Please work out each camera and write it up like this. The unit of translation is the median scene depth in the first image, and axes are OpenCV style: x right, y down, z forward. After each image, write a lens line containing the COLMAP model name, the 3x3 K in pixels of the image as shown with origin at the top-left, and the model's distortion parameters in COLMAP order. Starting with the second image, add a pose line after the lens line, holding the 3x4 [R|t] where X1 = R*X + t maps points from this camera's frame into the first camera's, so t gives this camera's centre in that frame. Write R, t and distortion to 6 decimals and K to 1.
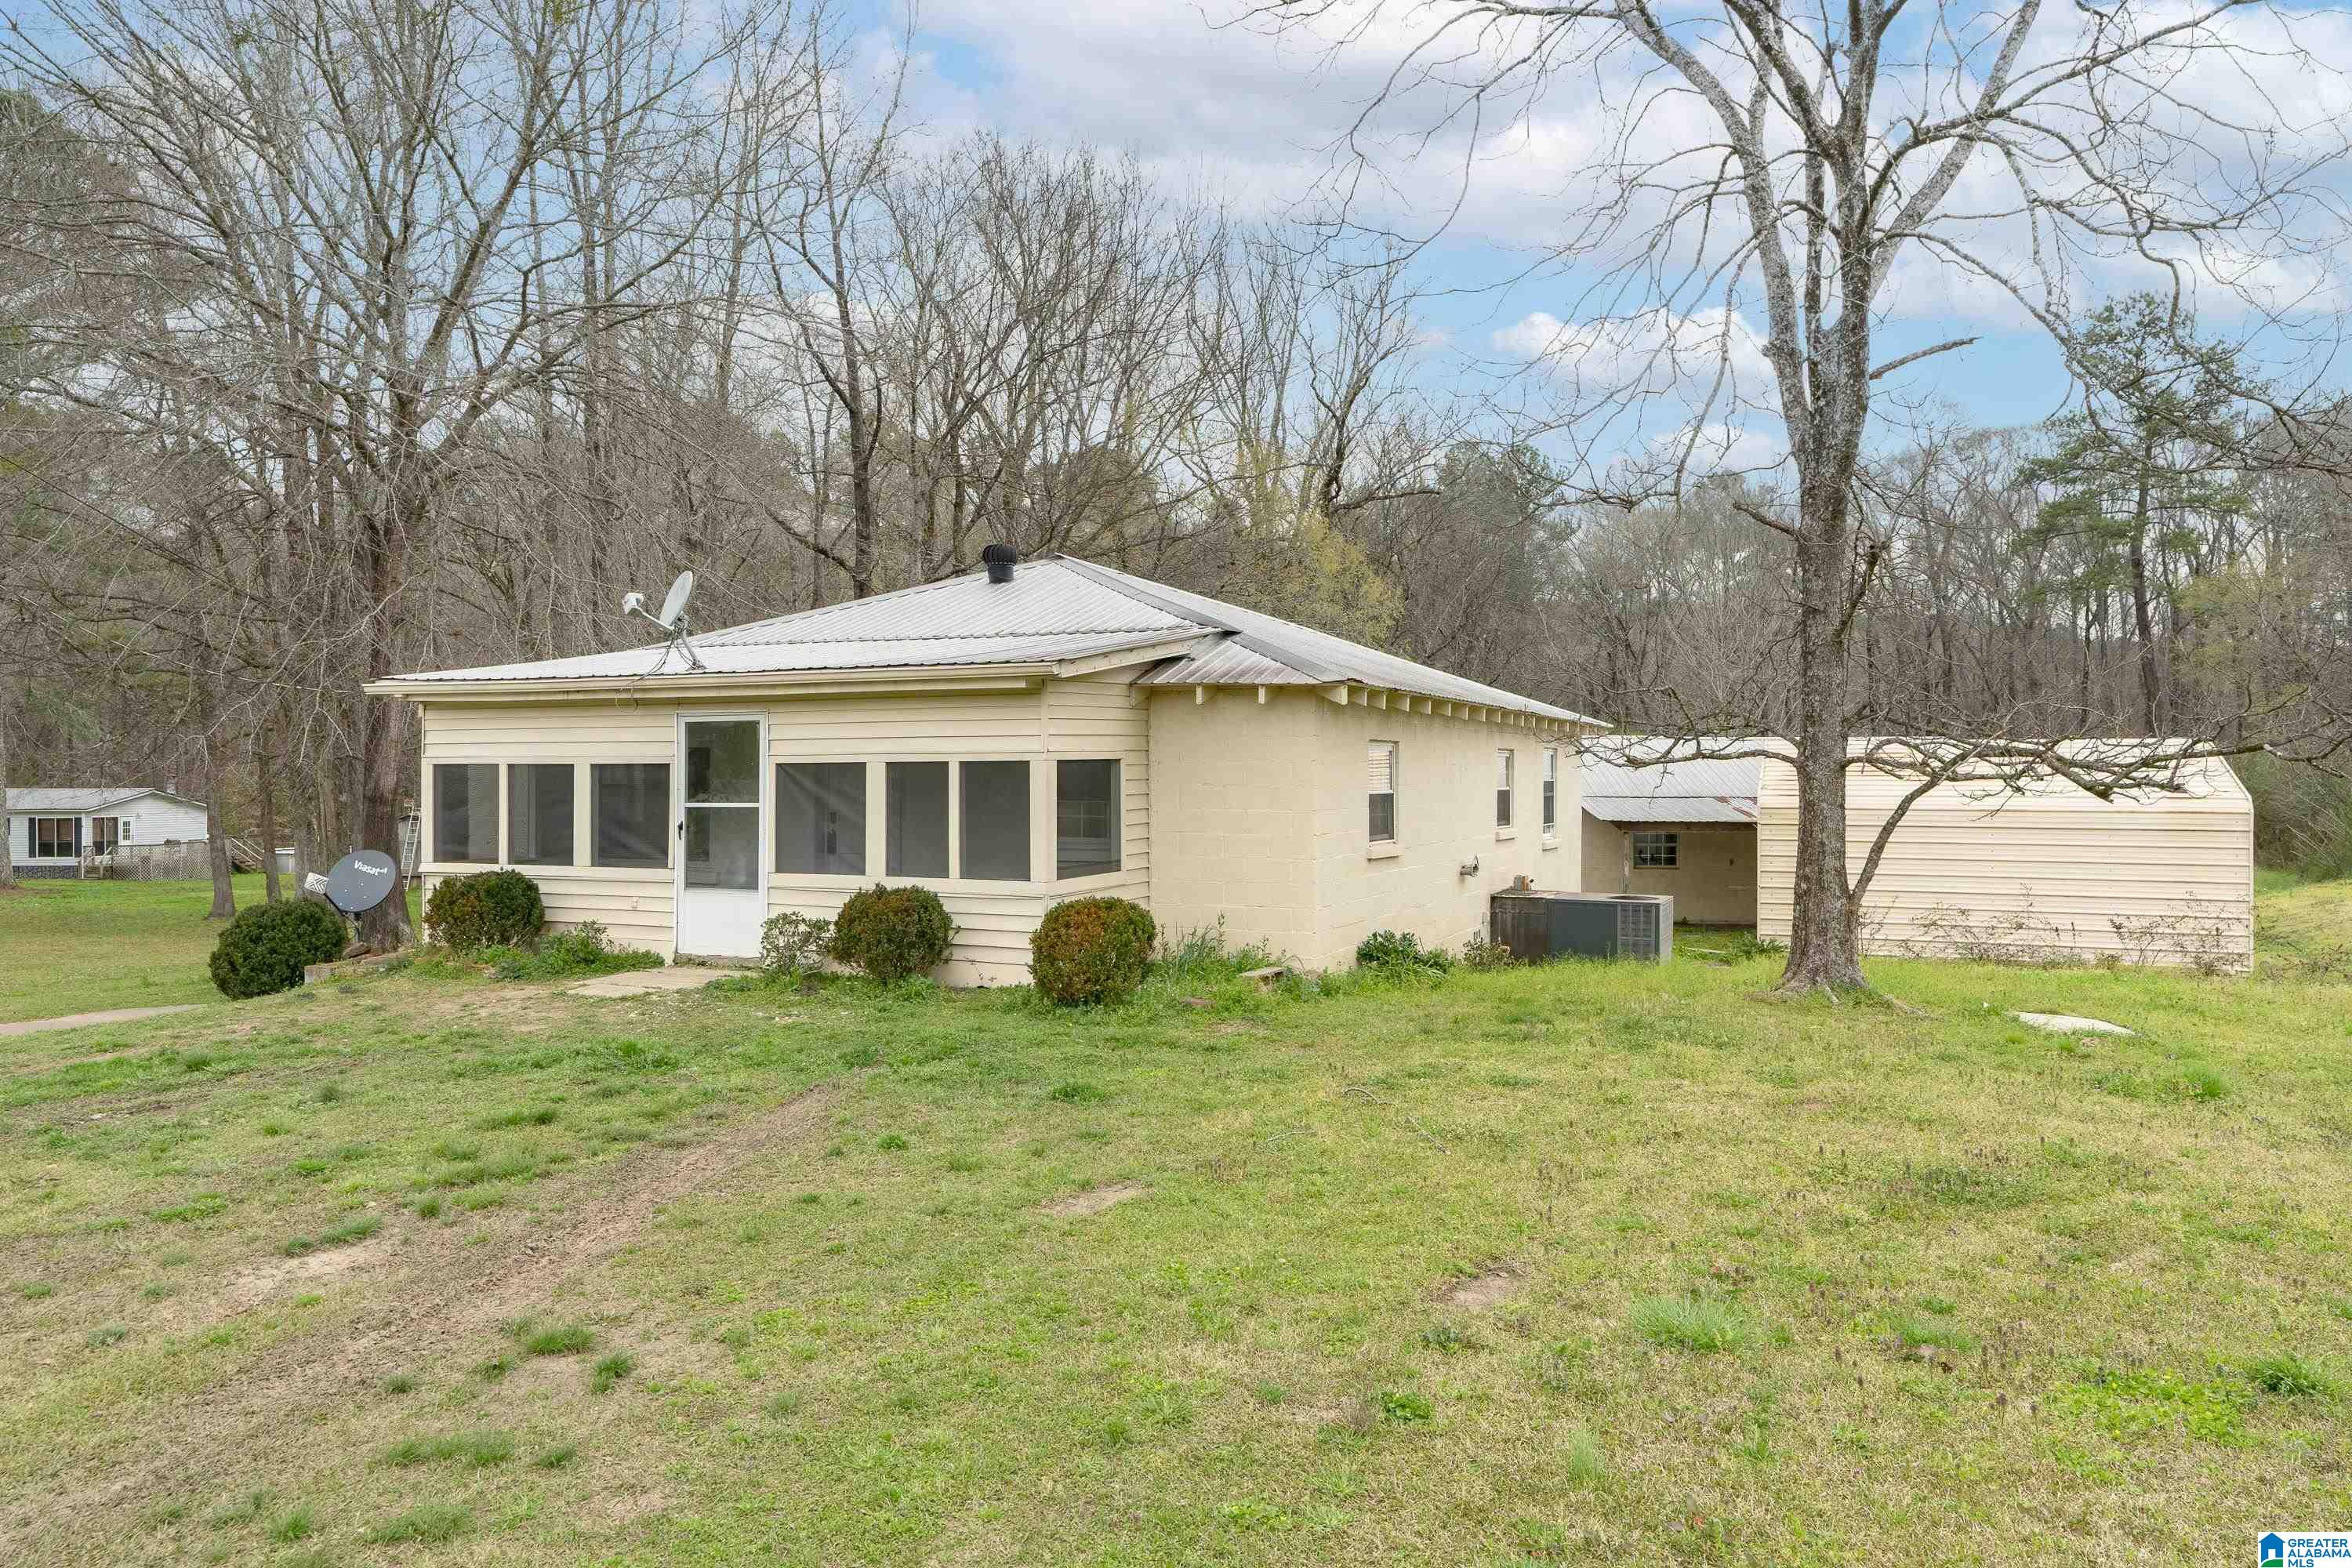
lens RADIAL K [[1516.8, 0, 1176.0], [0, 1516.8, 784.0], [0, 0, 1]] dist [-0.001075, -0.000020]
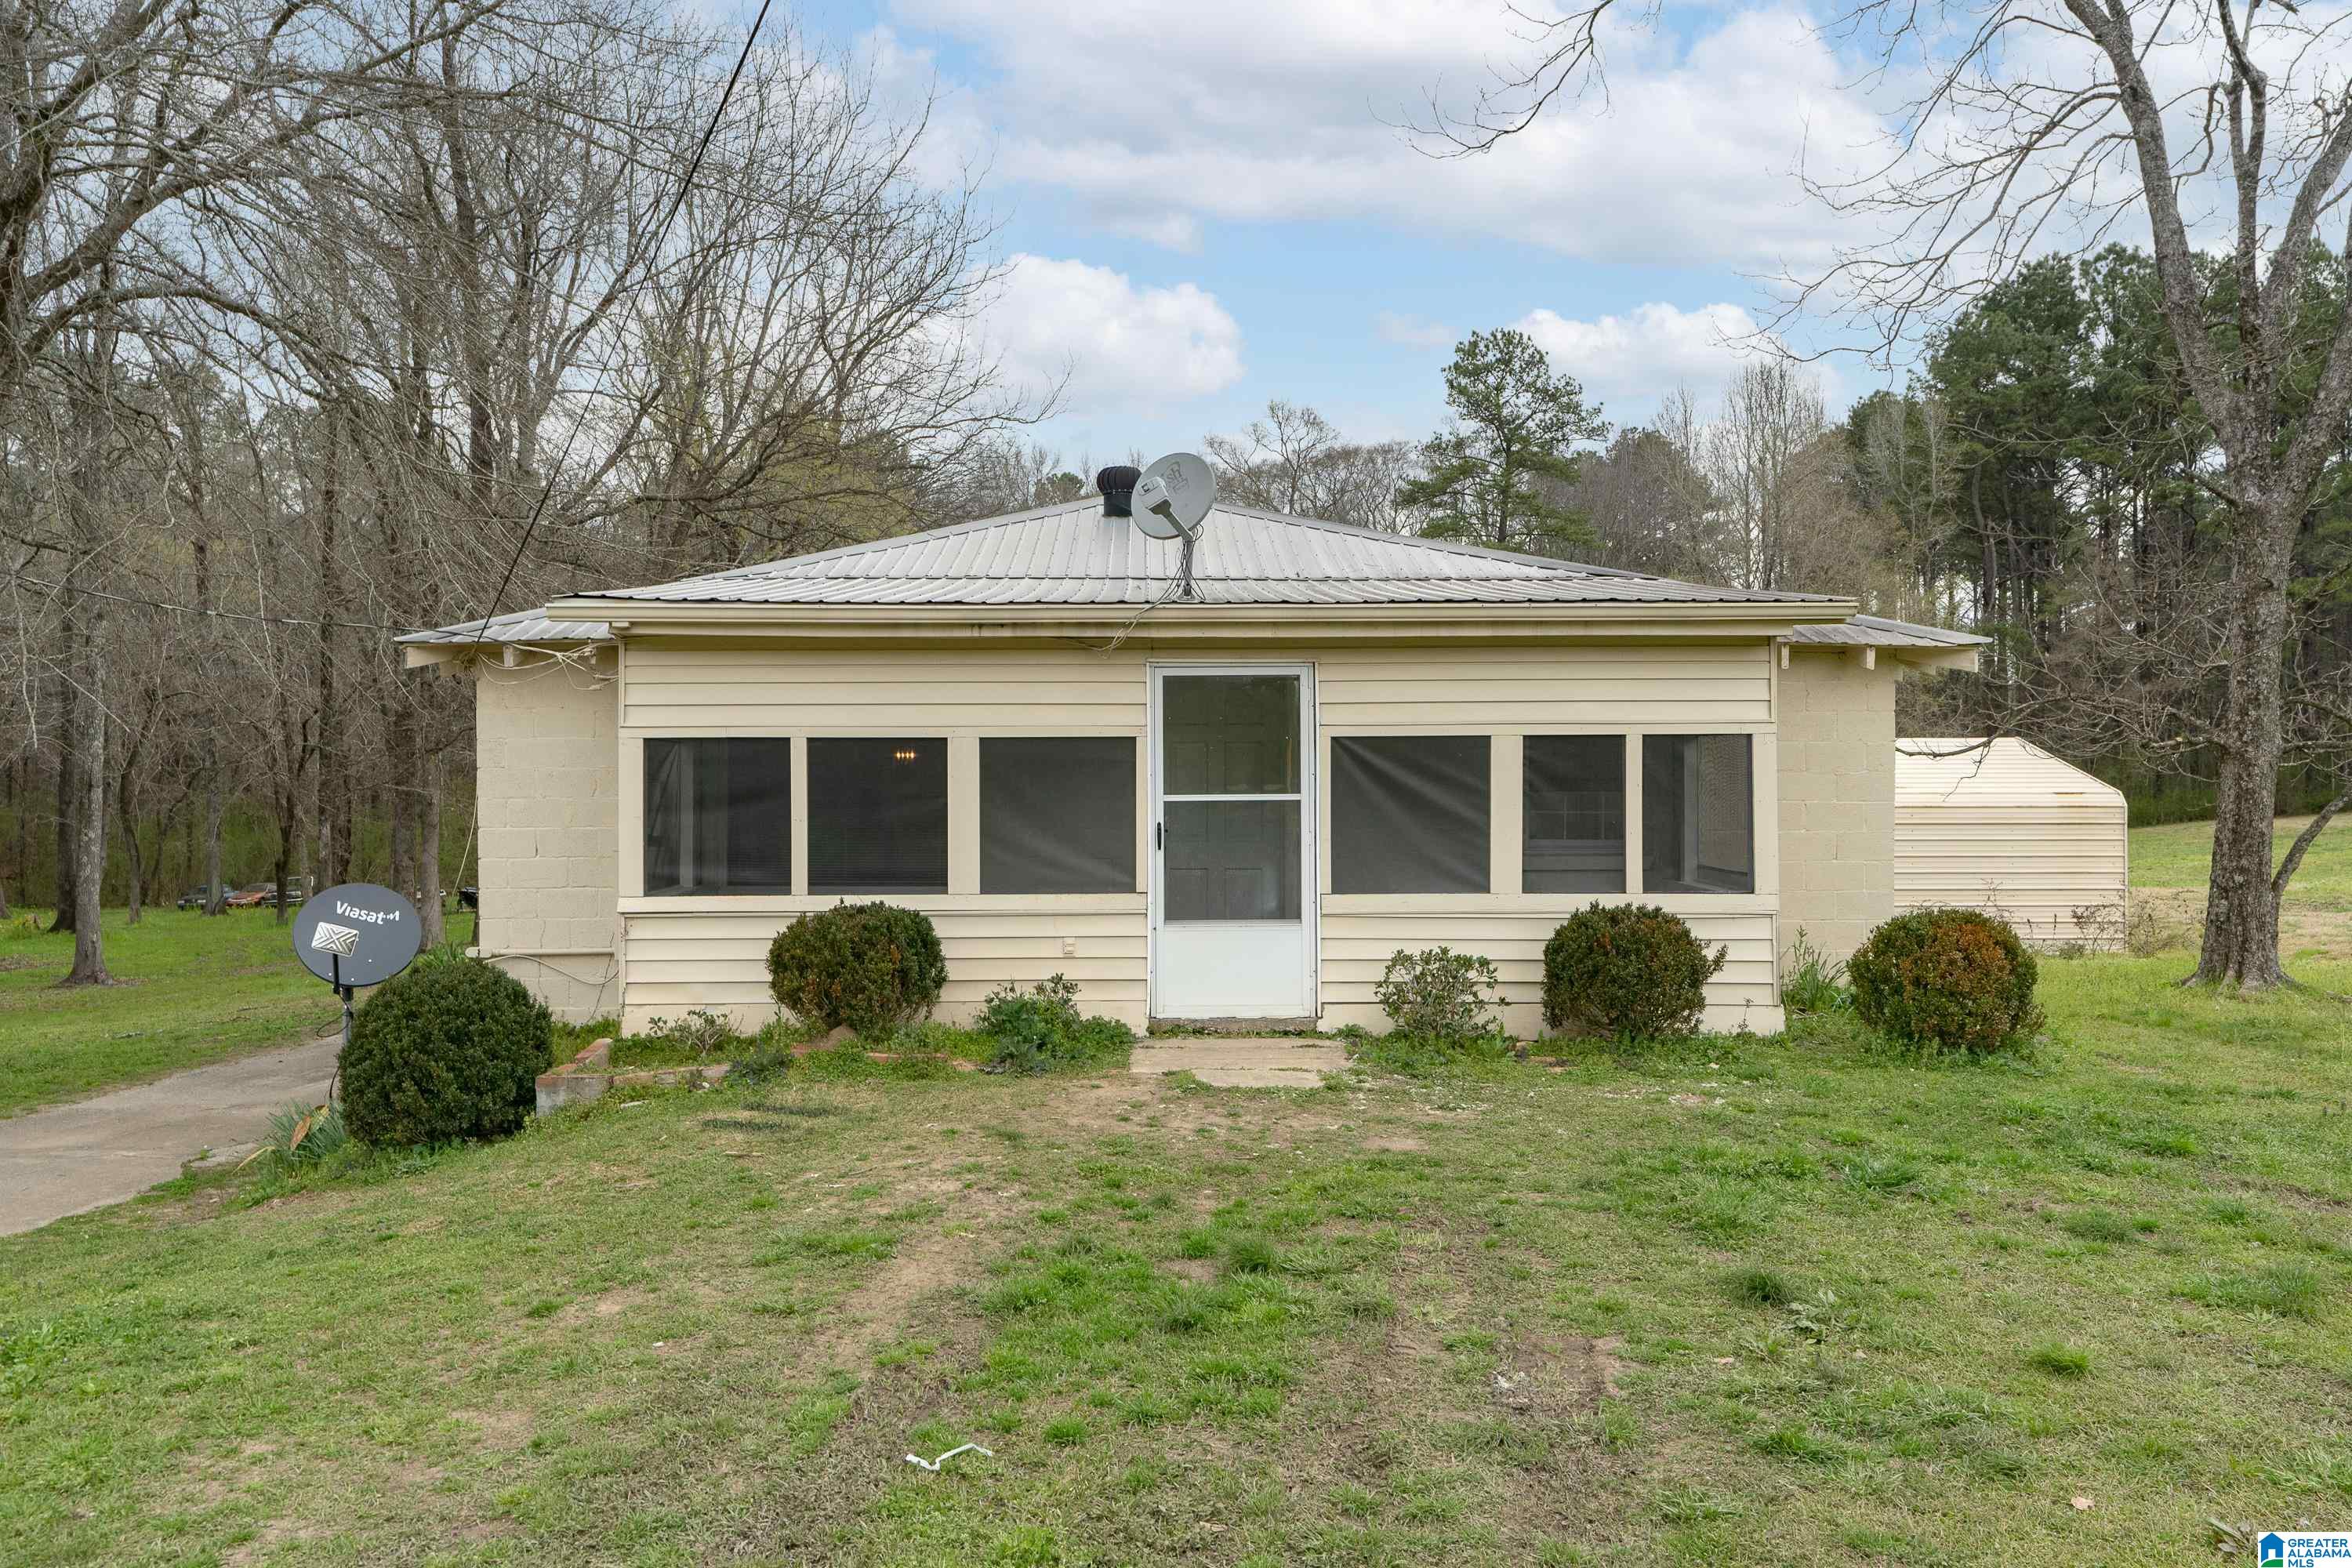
lens RADIAL K [[1605.6, 0, 1176.0], [0, 1605.6, 784.0], [0, 0, 1]] dist [-0.004290, -0.002176]
pose [[0.923334, -0.001326, 0.383995, -0.593038], [0.000390, 0.999997, 0.002517, 0.005578], [-0.383997, -0.002174, 0.923332, 0.338474]]
